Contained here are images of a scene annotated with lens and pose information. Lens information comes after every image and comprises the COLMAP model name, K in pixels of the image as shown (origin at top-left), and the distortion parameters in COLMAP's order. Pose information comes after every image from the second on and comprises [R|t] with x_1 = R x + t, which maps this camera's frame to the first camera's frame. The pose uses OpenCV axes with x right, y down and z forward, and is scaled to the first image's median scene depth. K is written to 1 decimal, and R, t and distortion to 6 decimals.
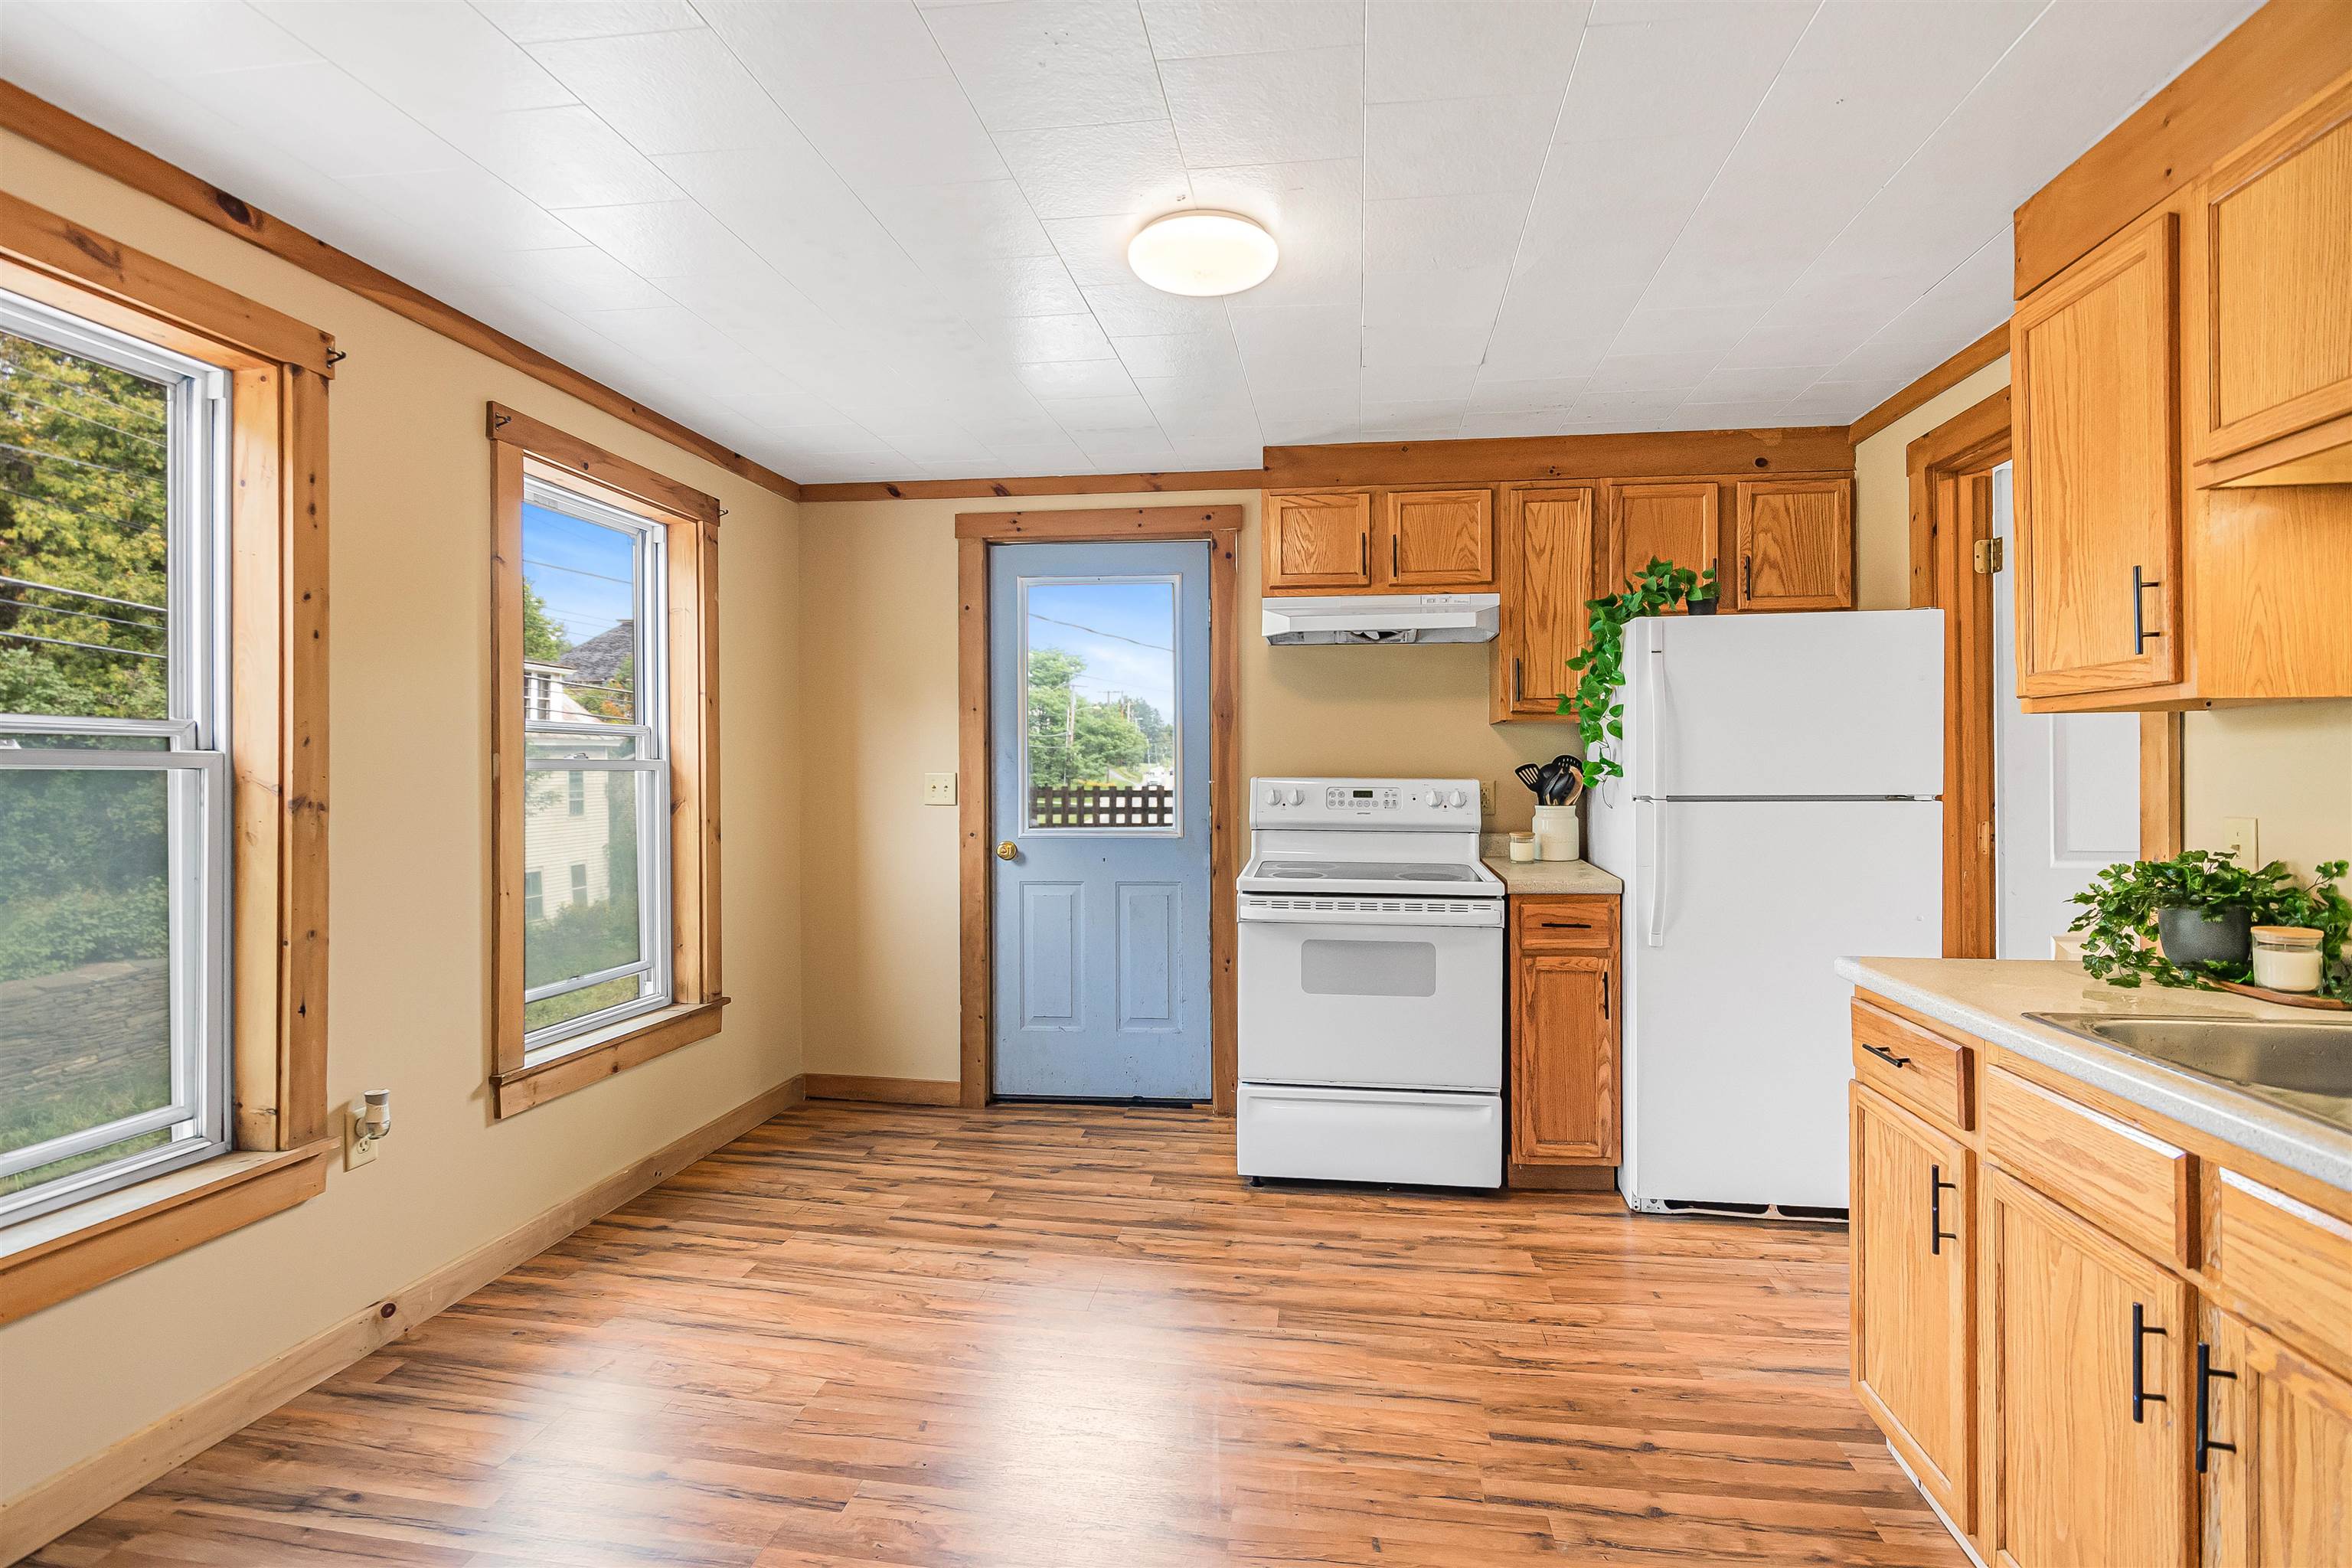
lens RADIAL K [[1164.4, 0, 1154.8], [0, 1164.4, 769.1], [0, 0, 1]] dist [-0.000689, 0.002156]
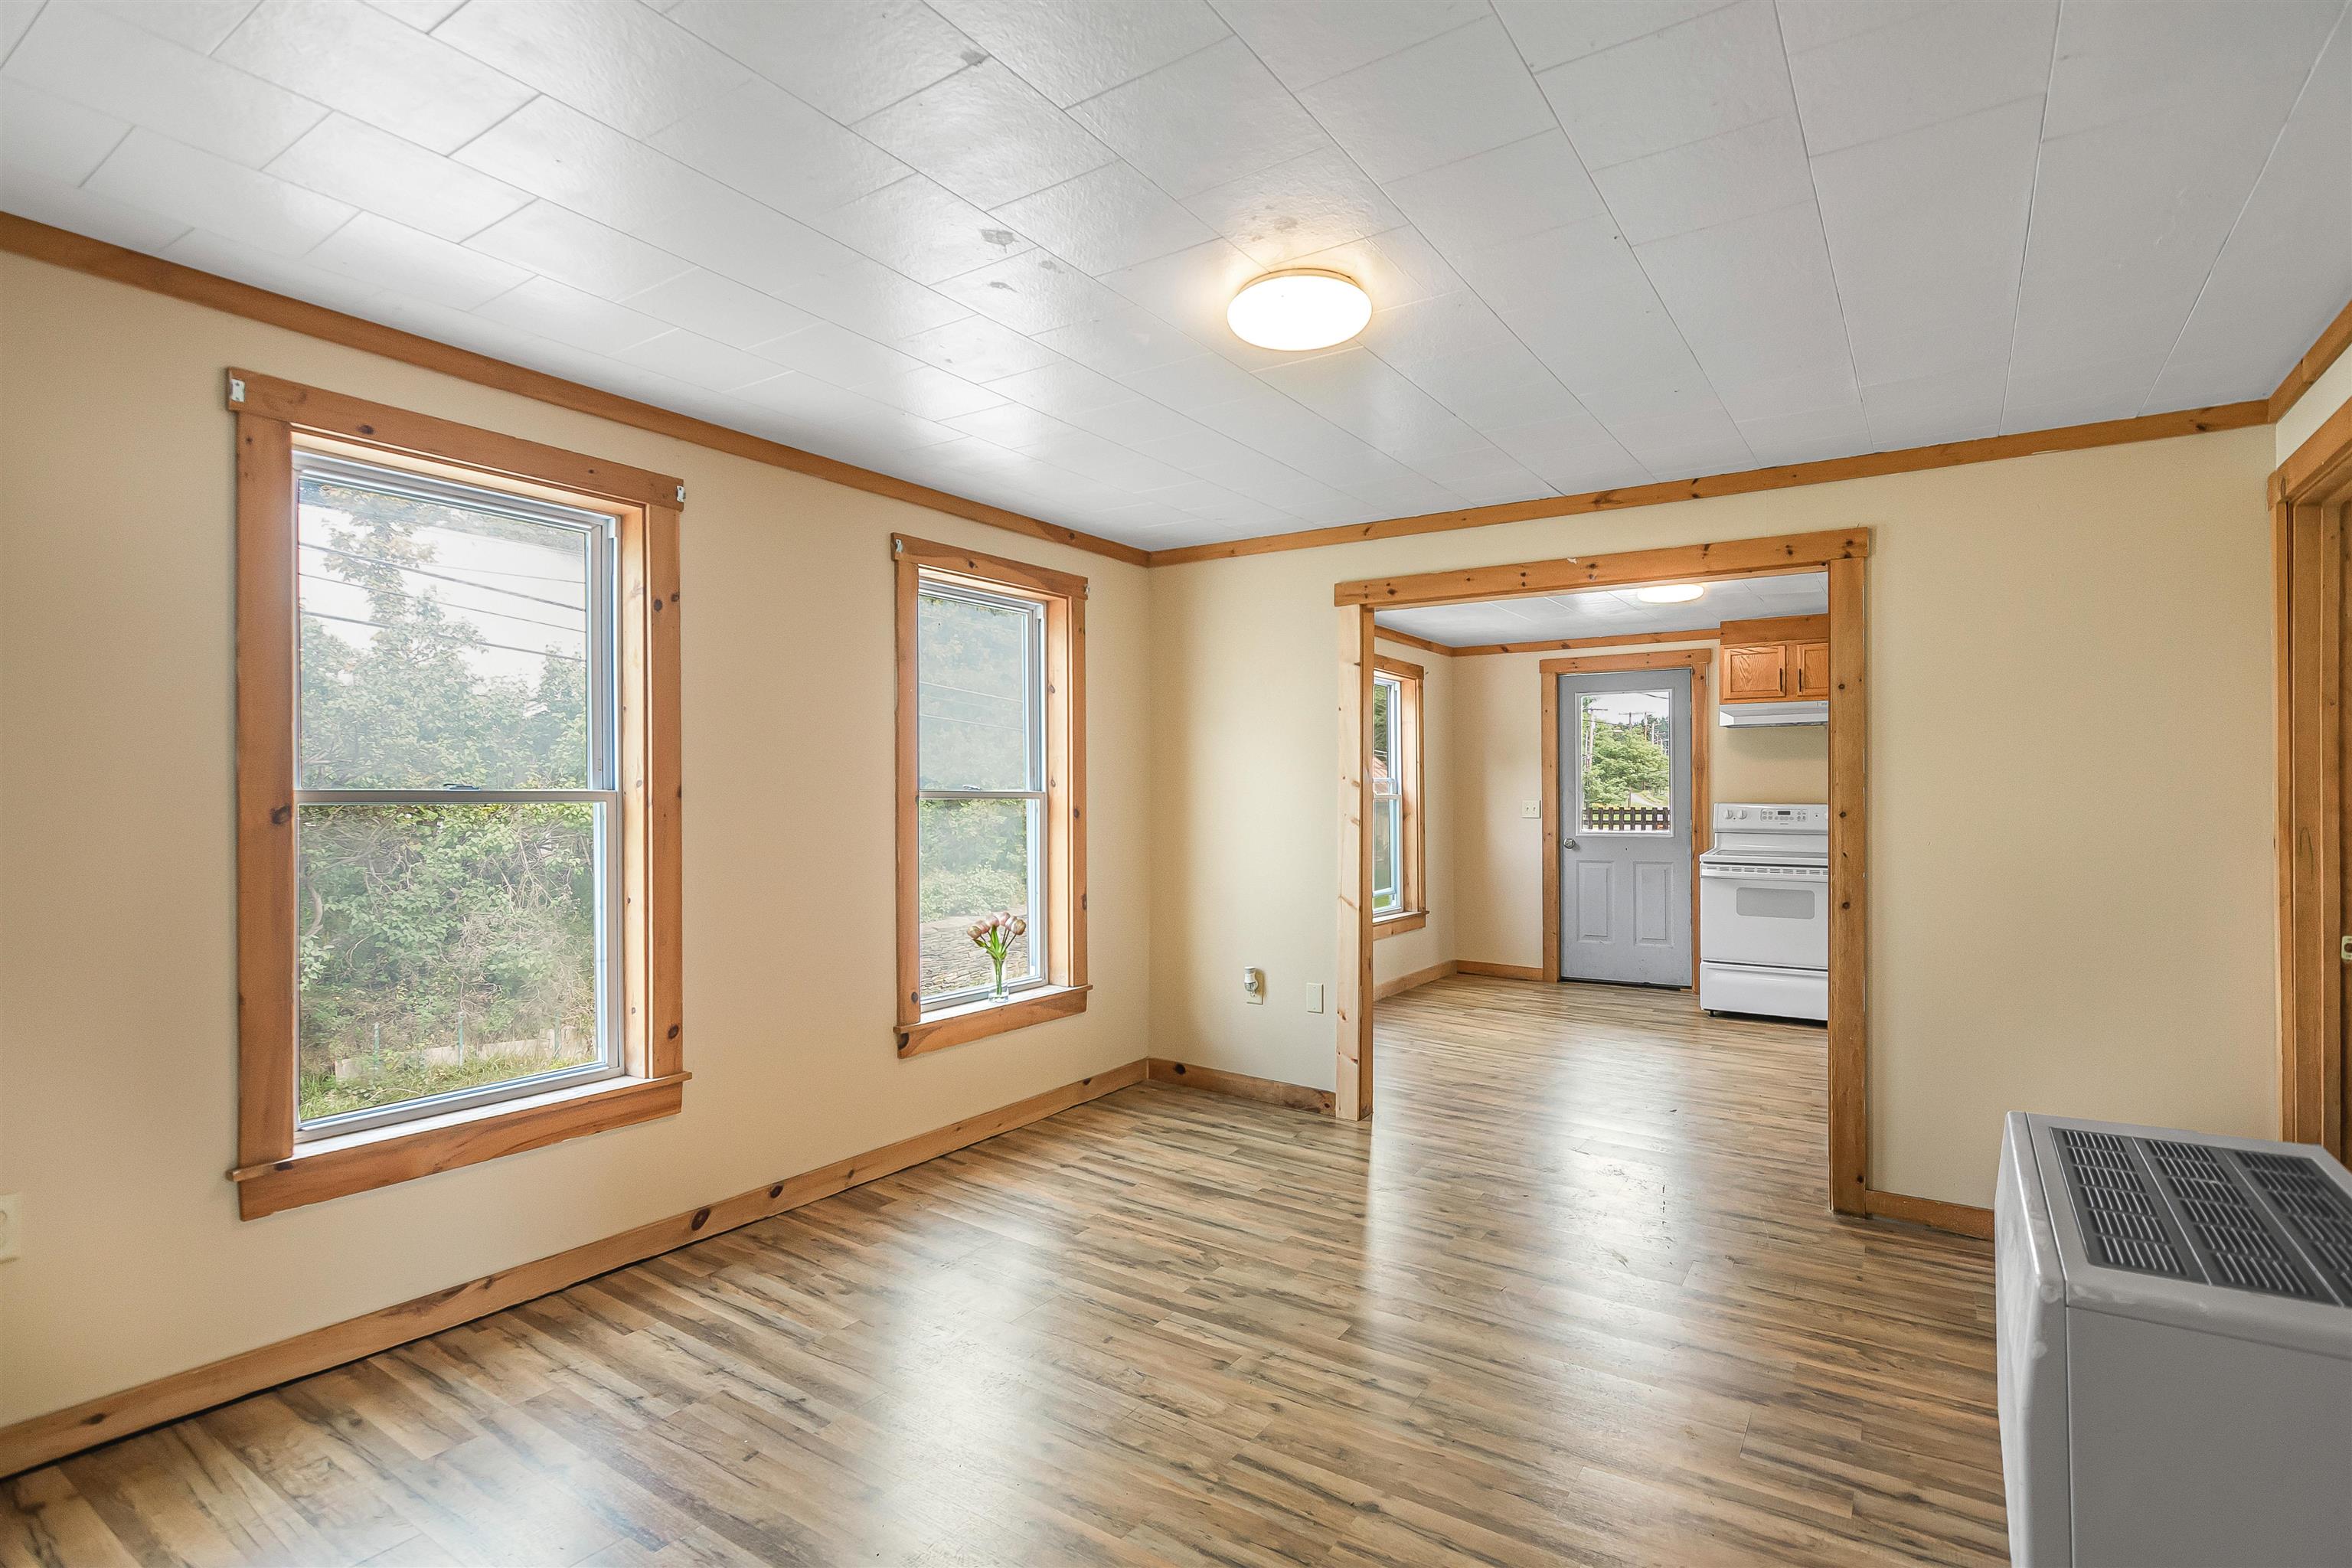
lens RADIAL K [[1164.4, 0, 1160.1], [0, 1164.4, 794.3], [0, 0, 1]] dist [-0.000689, 0.002156]
pose [[0.905551, -0.000705, -0.424237, 0.072057], [0.001215, 0.999999, 0.000932, -0.009426], [0.424236, -0.001359, 0.905551, -1.012334]]
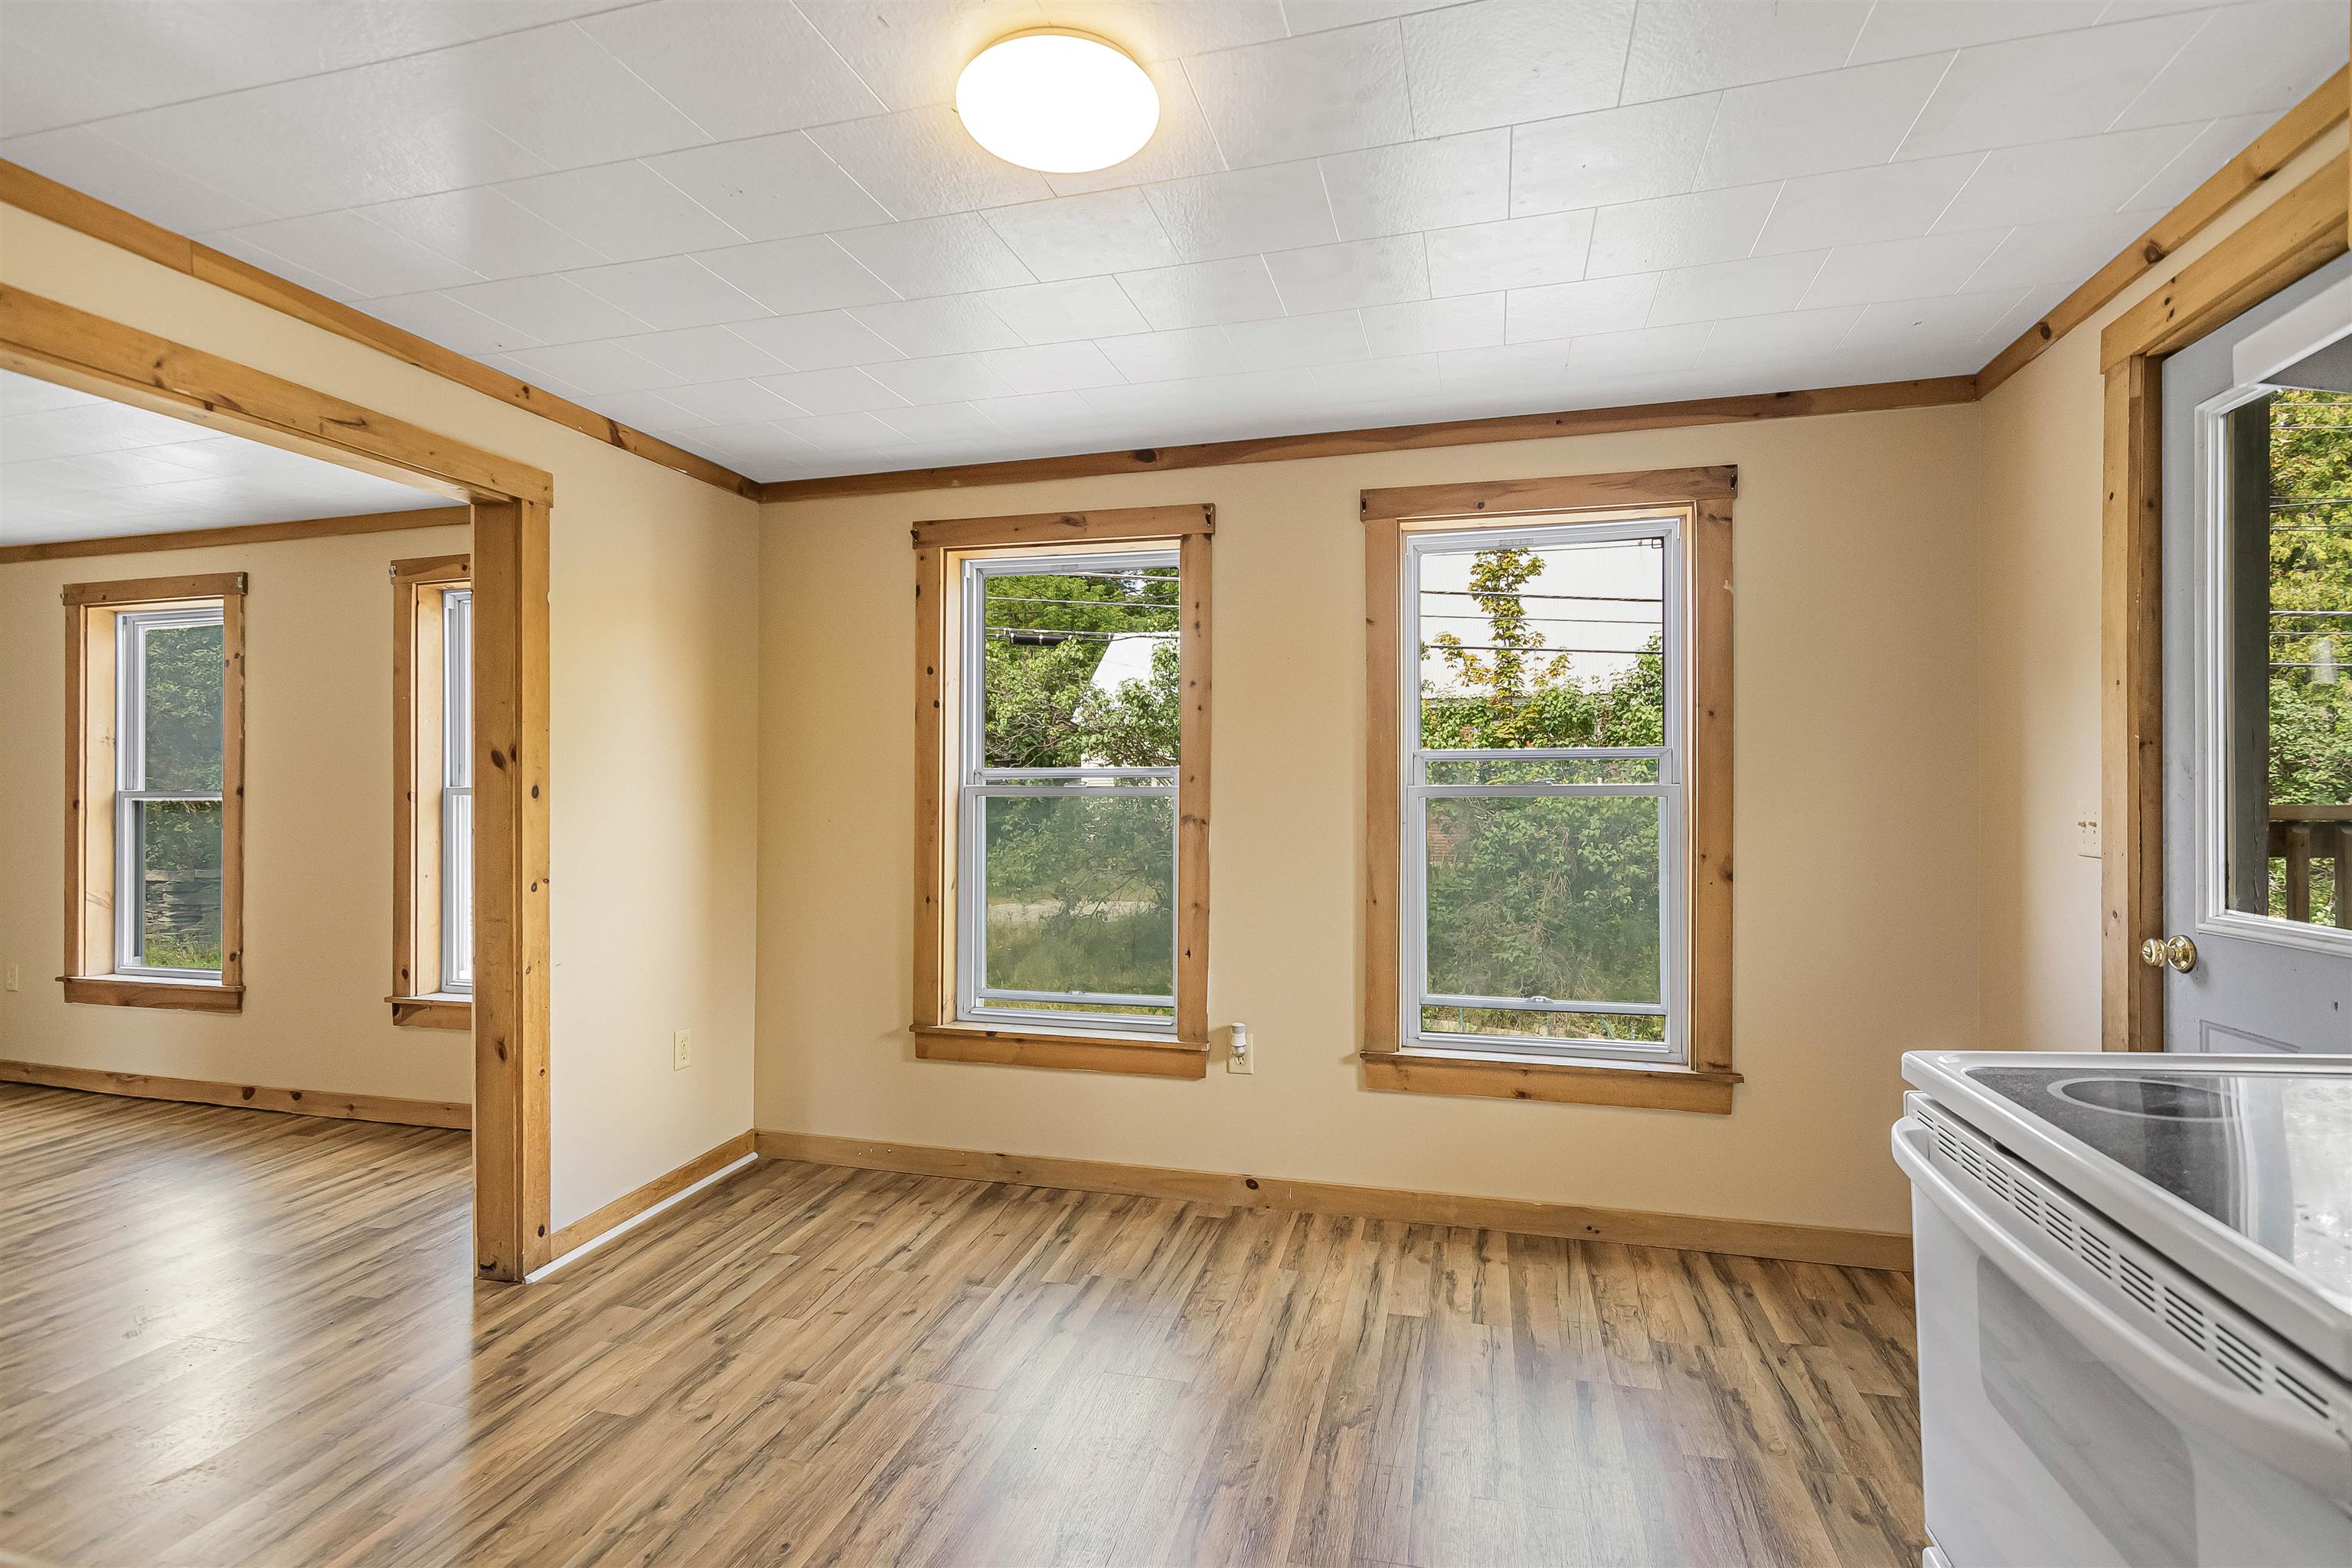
lens RADIAL K [[1164.4, 0, 1208.9], [0, 1164.4, 800.3], [0, 0, 1]] dist [-0.000689, 0.002156]
pose [[-0.105613, 0.005808, -0.994390, 0.492186], [0.004094, 0.999977, 0.005406, -0.001987], [0.994399, -0.003500, -0.105634, 0.738676]]
